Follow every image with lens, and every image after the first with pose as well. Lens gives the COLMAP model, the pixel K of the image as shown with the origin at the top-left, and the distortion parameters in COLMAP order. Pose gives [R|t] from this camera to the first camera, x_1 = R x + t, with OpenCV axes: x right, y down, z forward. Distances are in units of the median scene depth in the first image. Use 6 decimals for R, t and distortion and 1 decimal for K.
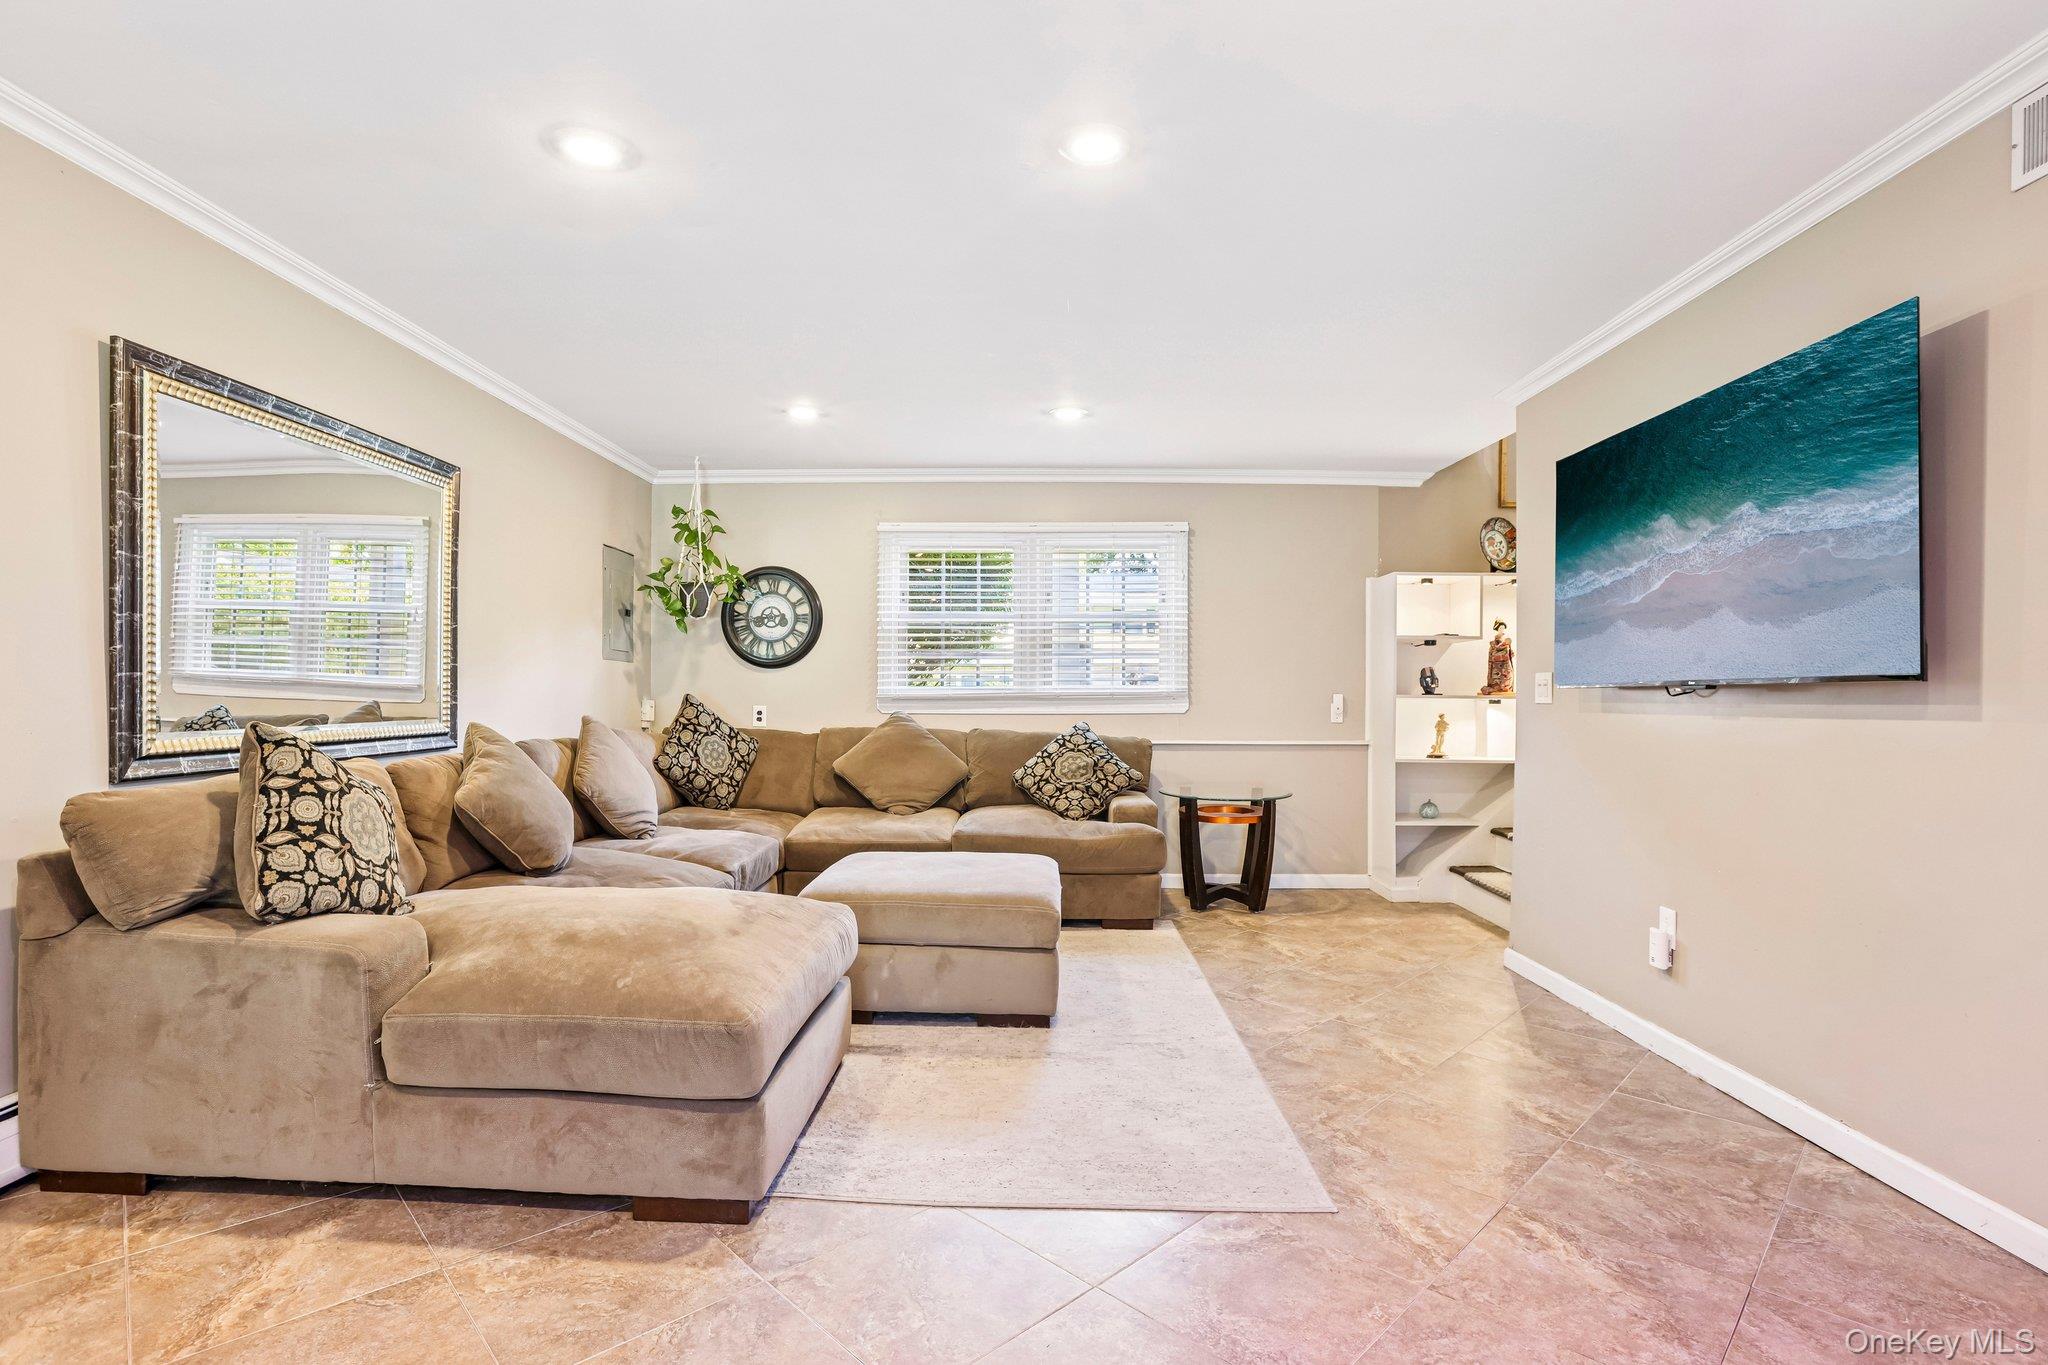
lens RADIAL K [[967.5, 0, 1028.9], [0, 967.5, 690.2], [0, 0, 1]] dist [-0.046203, 0.010882]
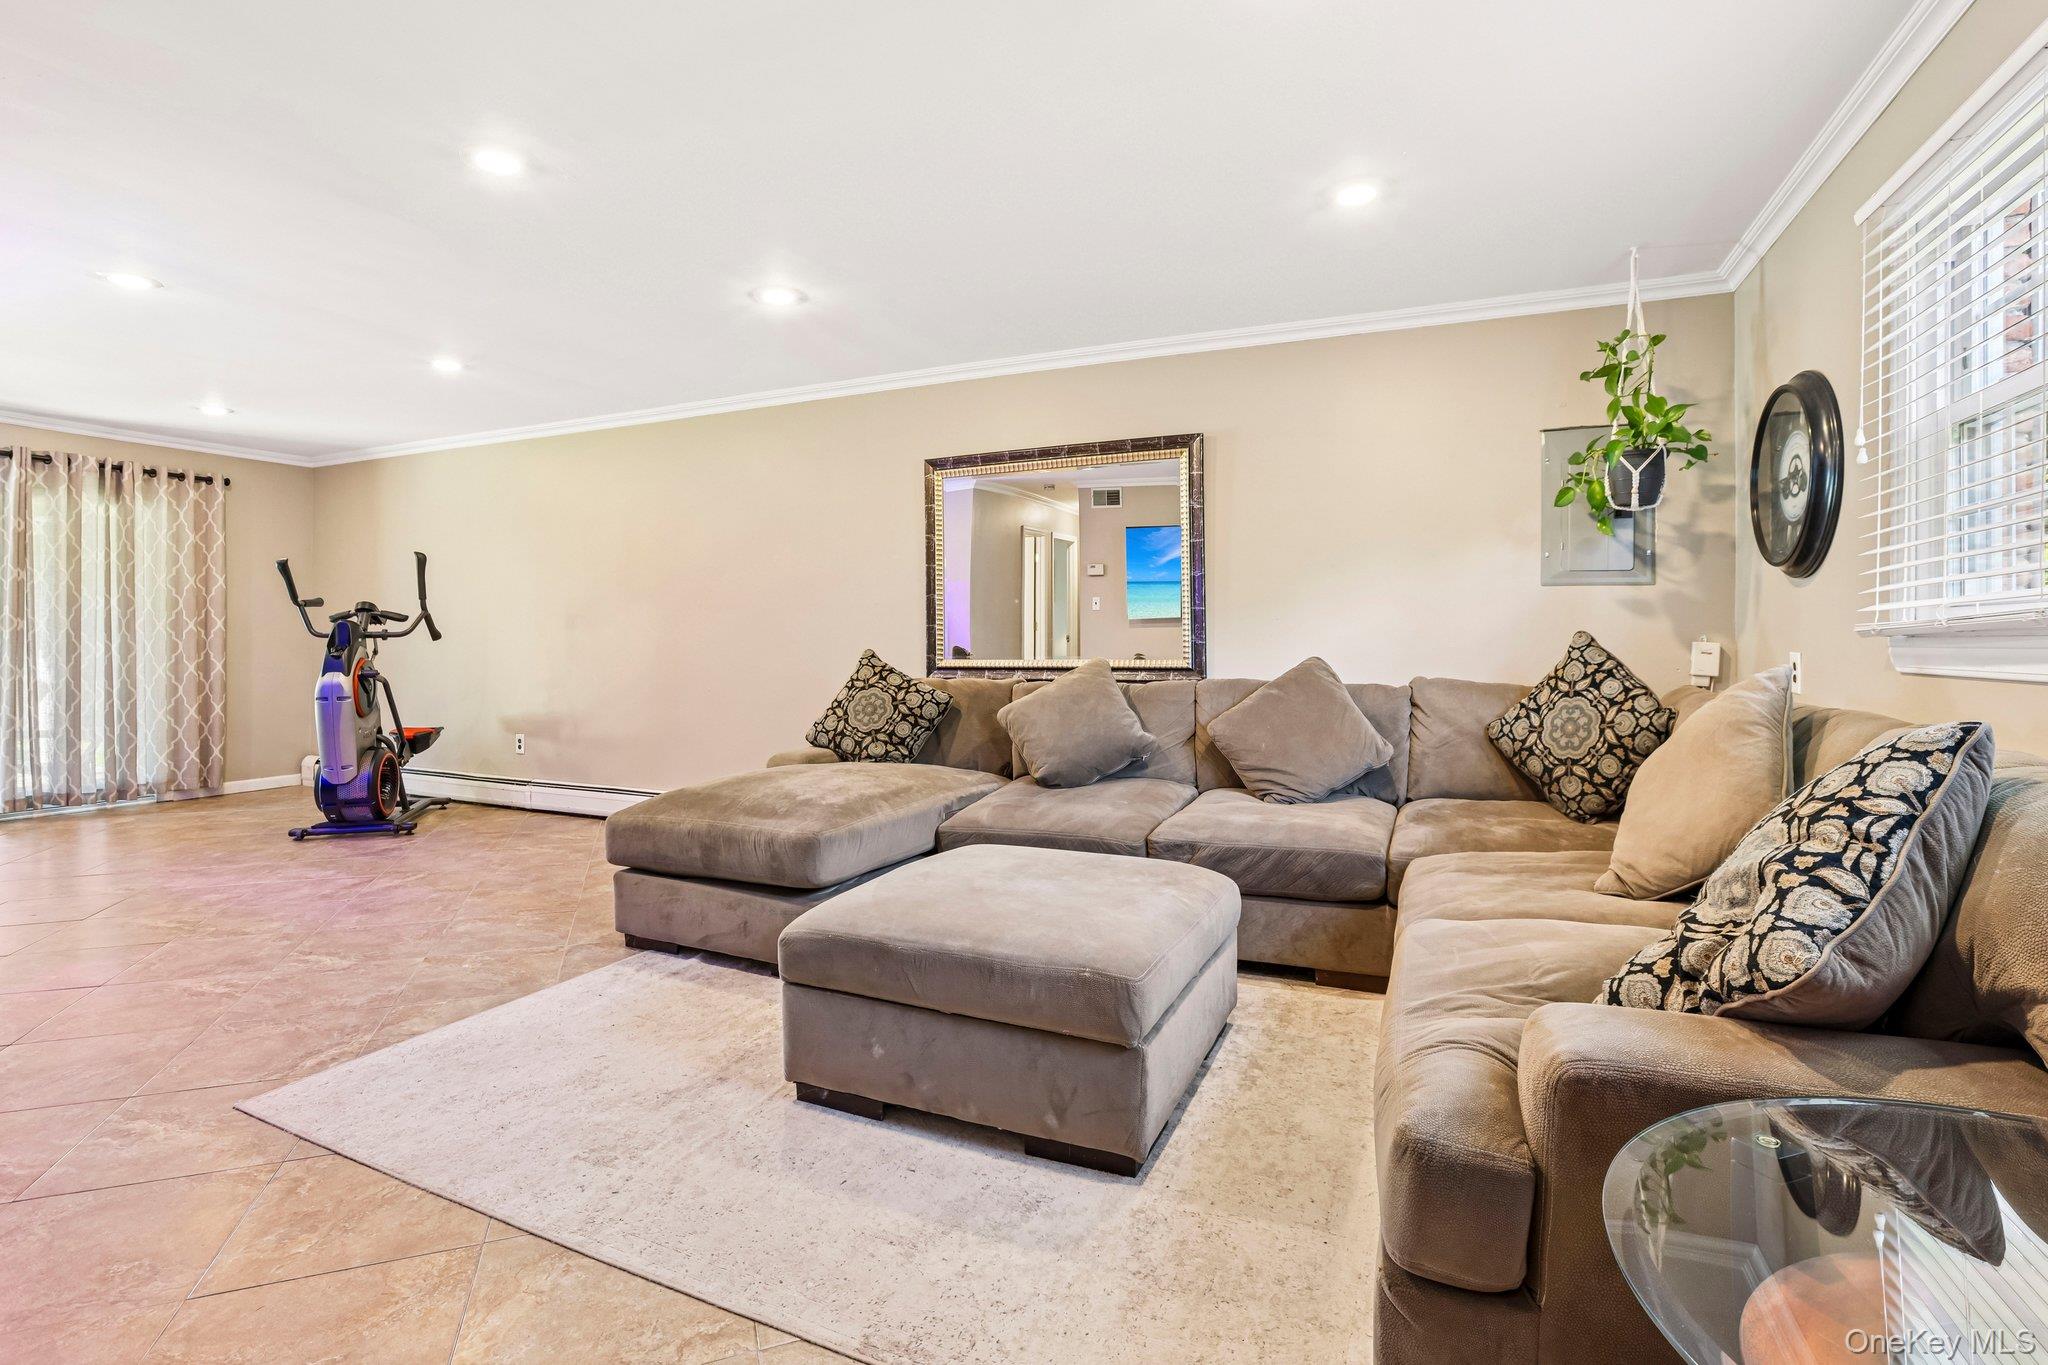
lens RADIAL K [[967.5, 0, 1026.6], [0, 967.5, 642.6], [0, 0, 1]] dist [-0.046203, 0.010882]
pose [[-0.409993, -0.007491, -0.912058, 0.382087], [0.001926, 0.999957, -0.009079, 0.016589], [0.912087, -0.005479, -0.409960, 0.933167]]
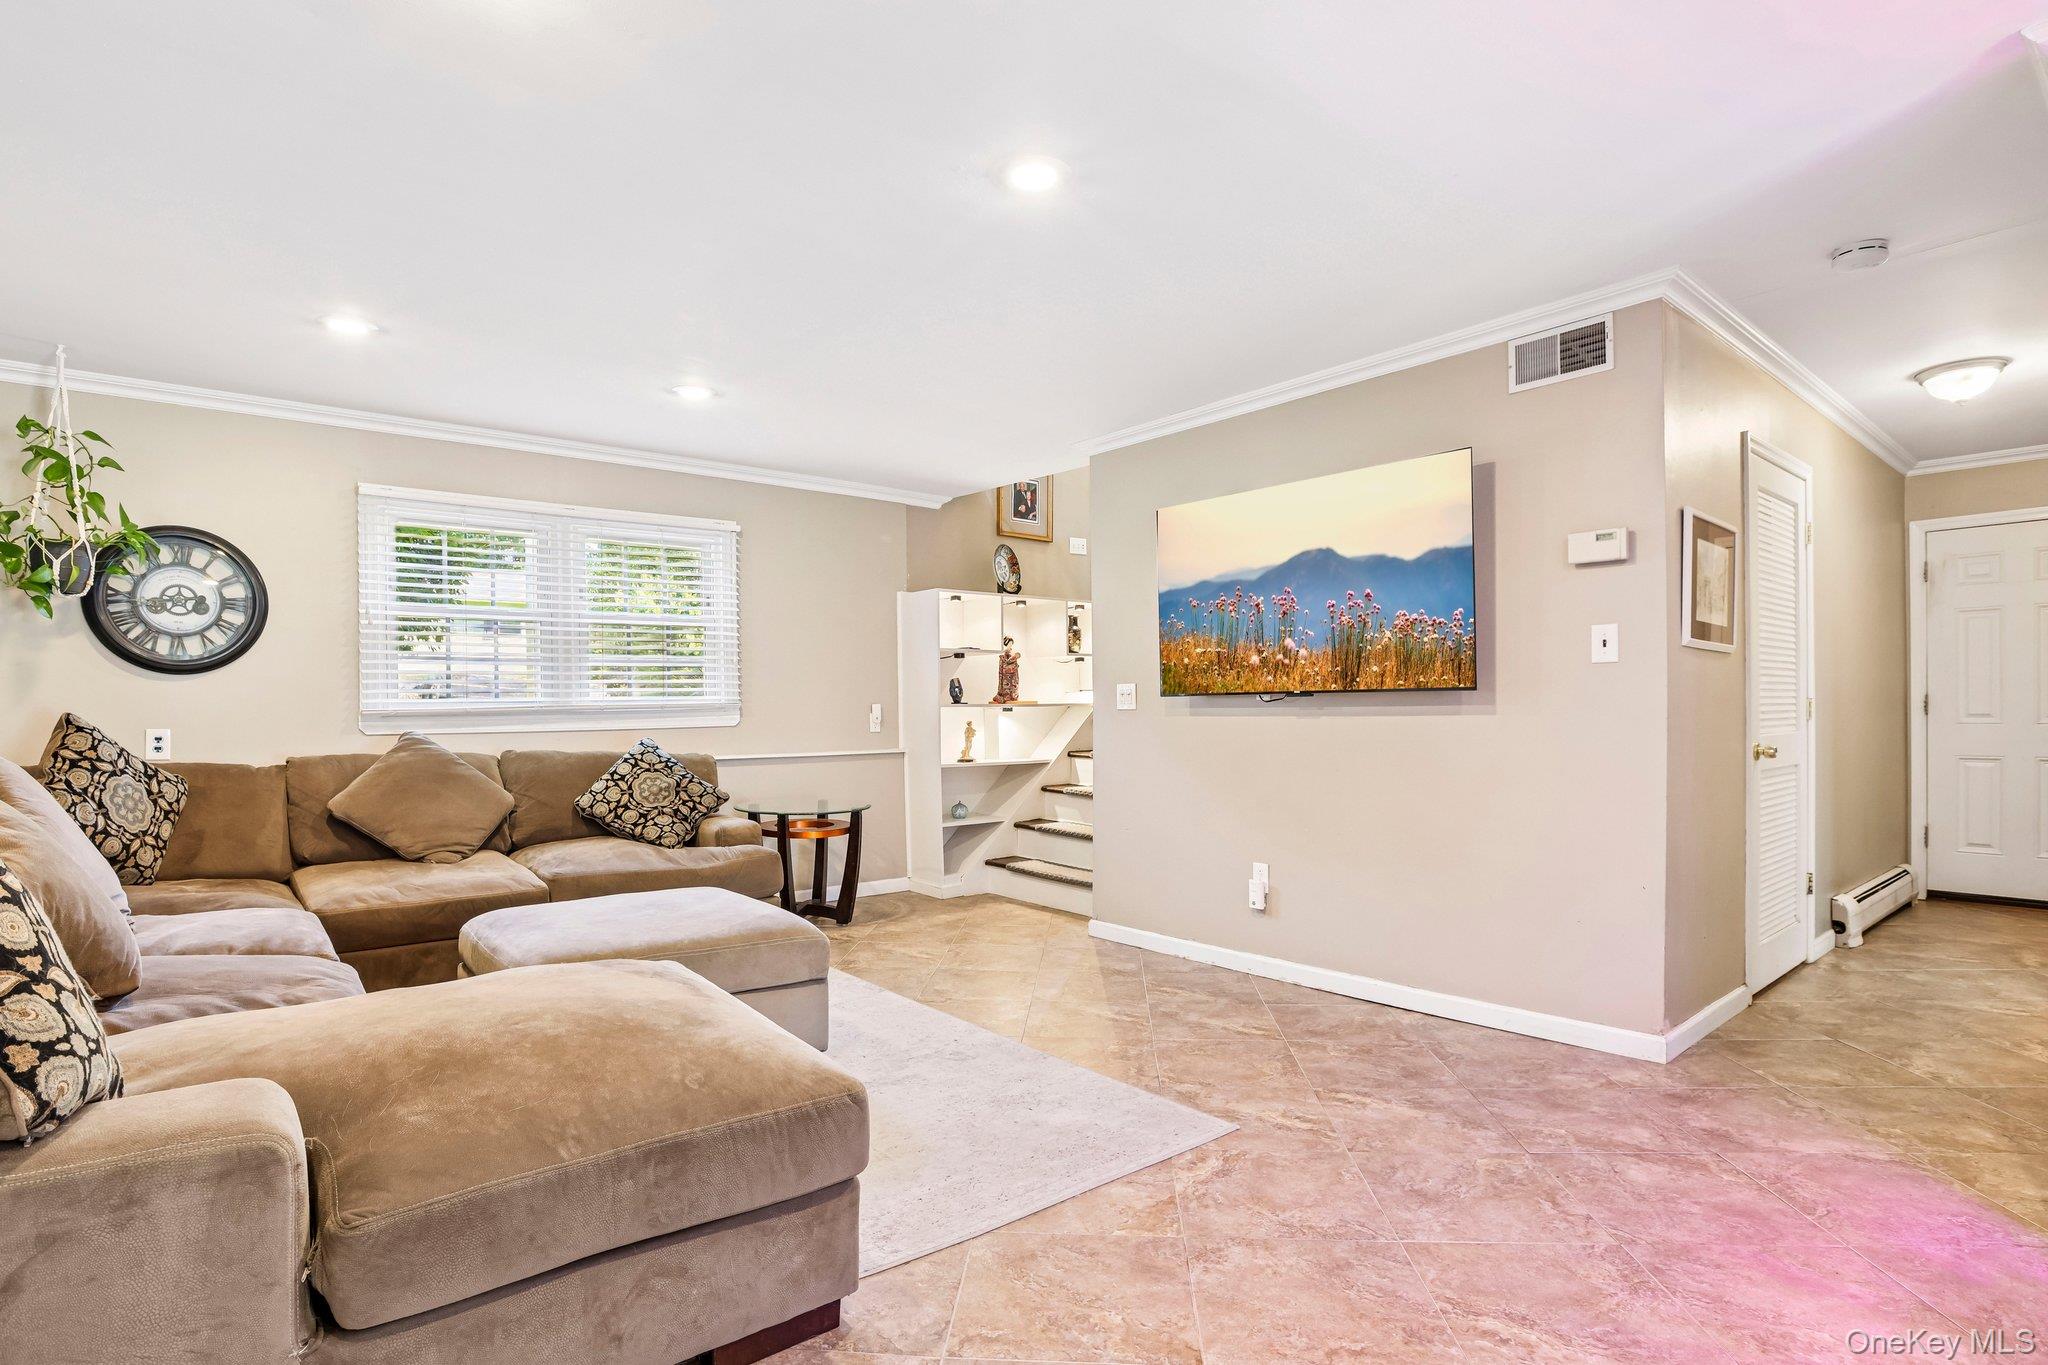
lens RADIAL K [[1024.3, 0, 1030.4], [0, 1024.3, 696.3], [0, 0, 1]] dist [-0.057212, 0.013027]
pose [[0.756574, -0.005048, 0.653888, -0.300432], [0.007800, 0.999969, -0.001306, -0.001391], [-0.653861, 0.006089, 0.756590, 0.080164]]
